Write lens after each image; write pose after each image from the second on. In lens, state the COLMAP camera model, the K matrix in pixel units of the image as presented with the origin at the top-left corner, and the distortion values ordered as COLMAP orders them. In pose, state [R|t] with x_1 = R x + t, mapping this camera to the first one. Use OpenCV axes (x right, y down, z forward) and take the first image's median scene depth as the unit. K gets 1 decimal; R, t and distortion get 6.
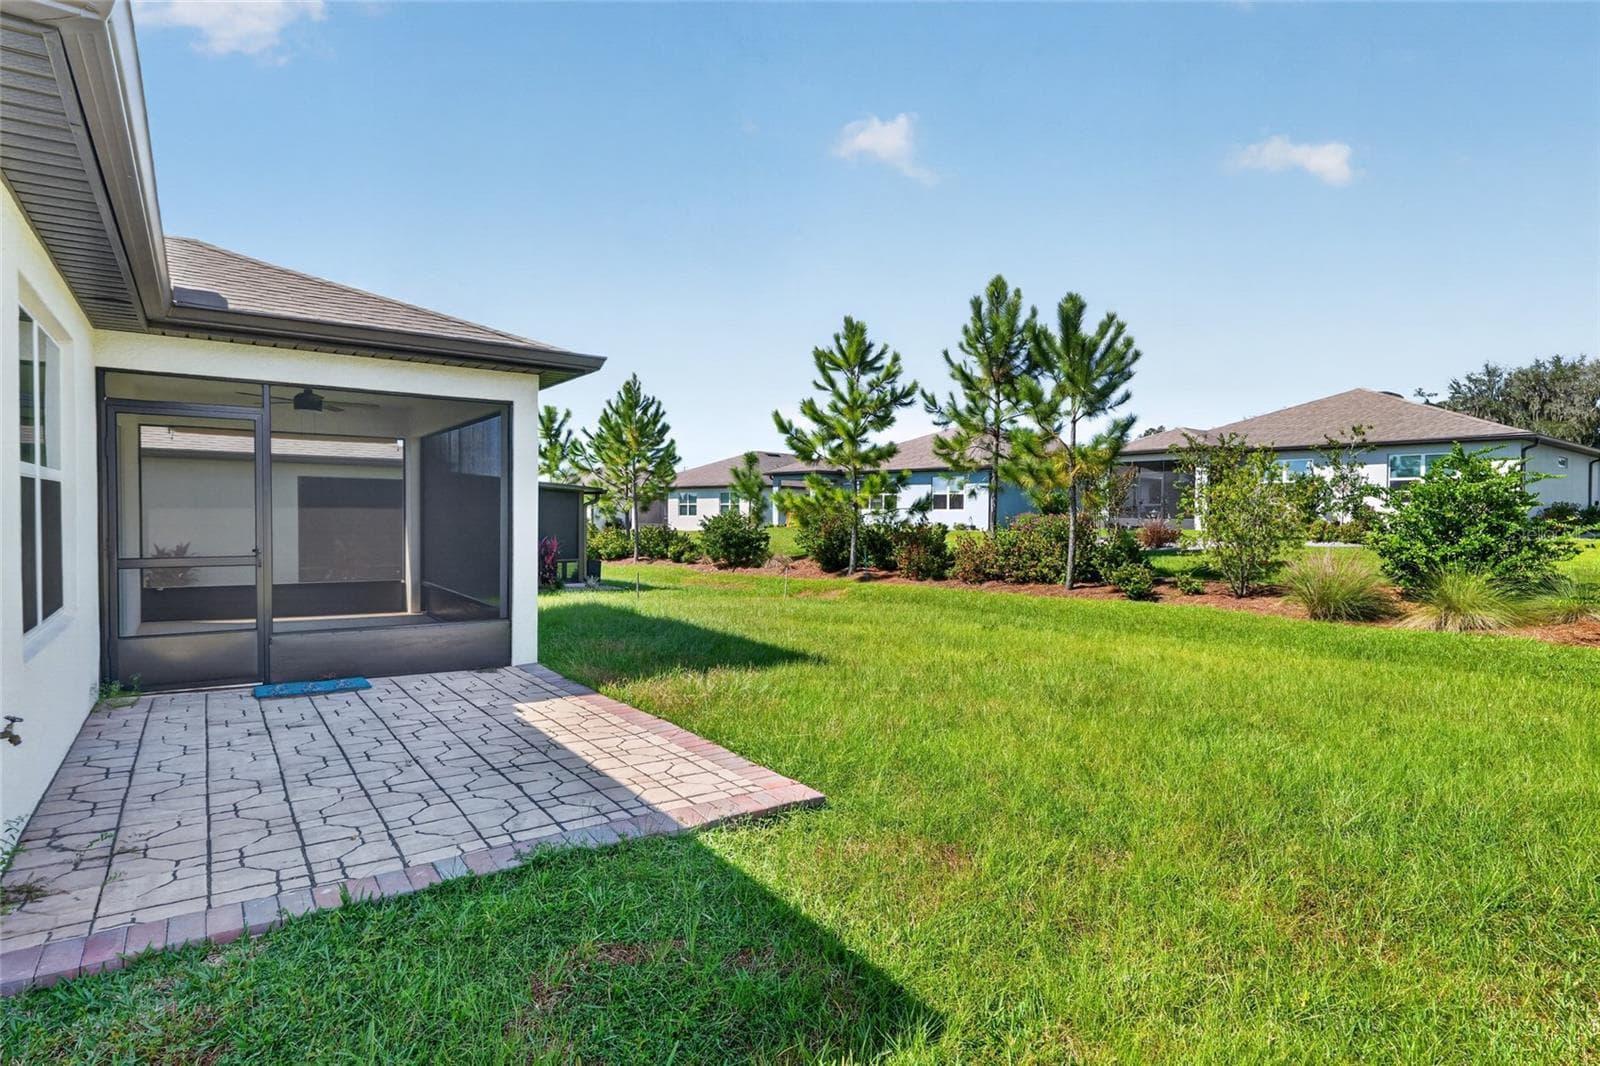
lens RADIAL K [[836.3, 0, 794.0], [0, 836.3, 537.1], [0, 0, 1]] dist [-0.003178, -0.001148]
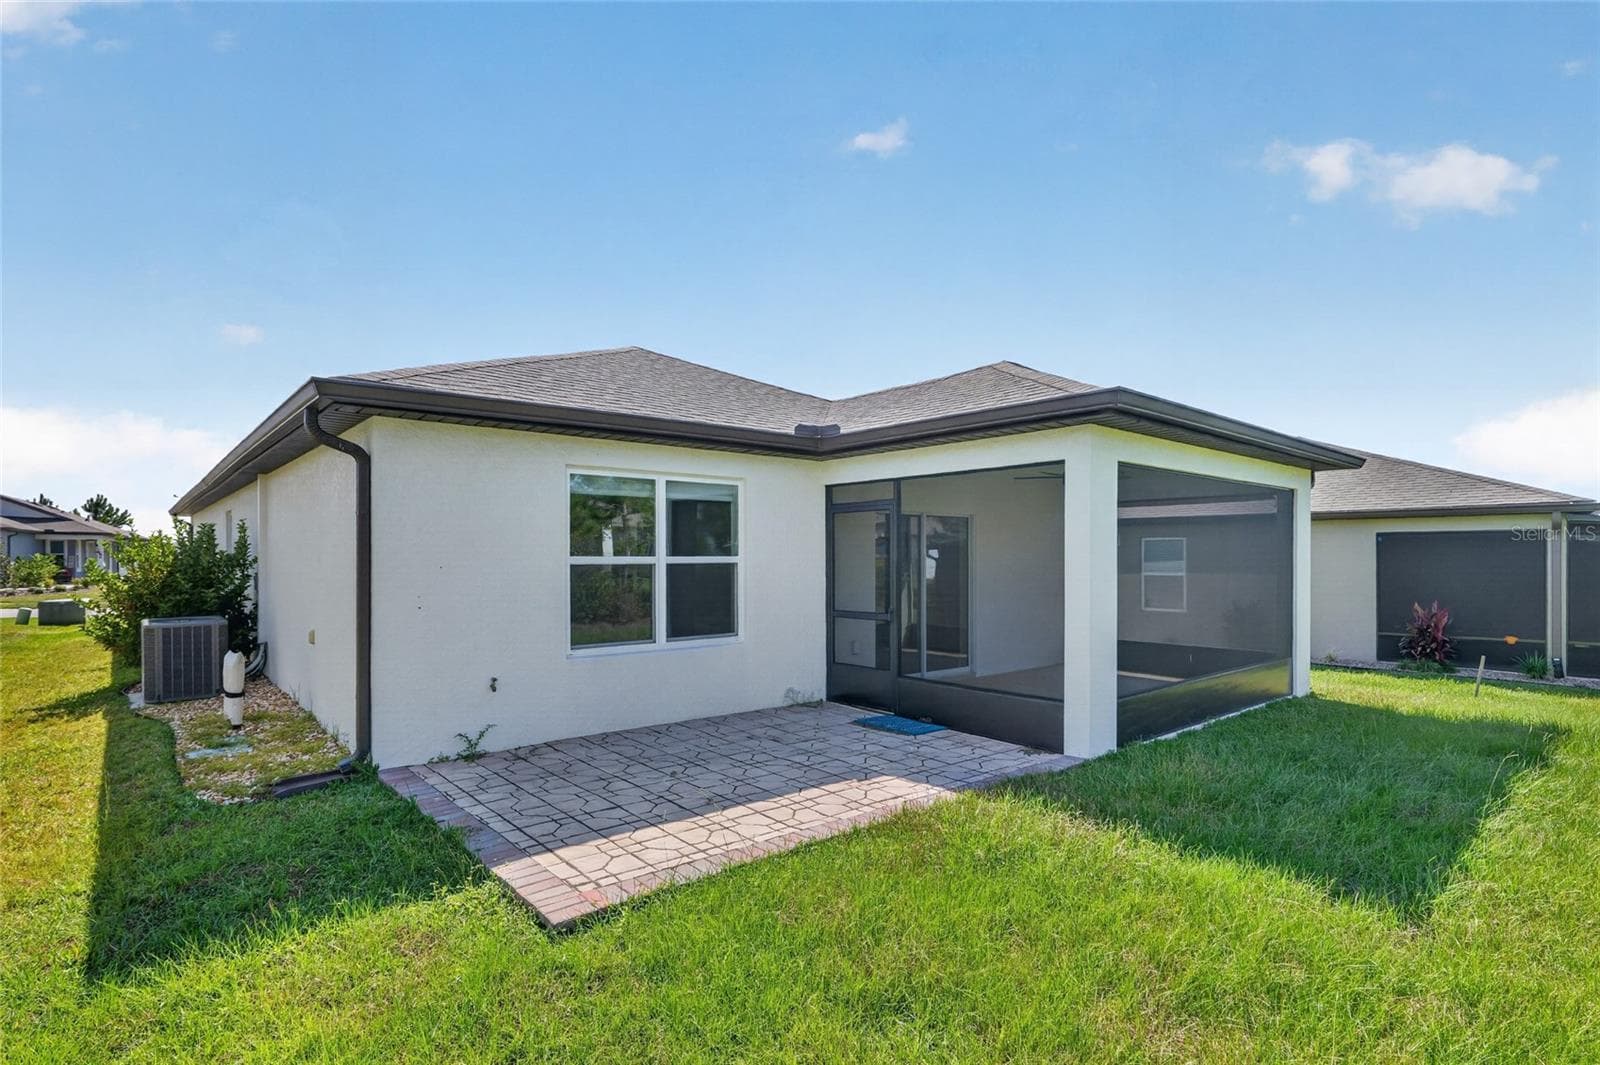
lens RADIAL K [[795.4, 0, 796.7], [0, 795.4, 546.0], [0, 0, 1]] dist [-0.002574, -0.000625]
pose [[0.087506, -0.027261, -0.995791, 0.179720], [-0.024667, 0.999260, -0.029524, -0.013239], [0.995859, 0.027146, 0.086769, 0.234685]]
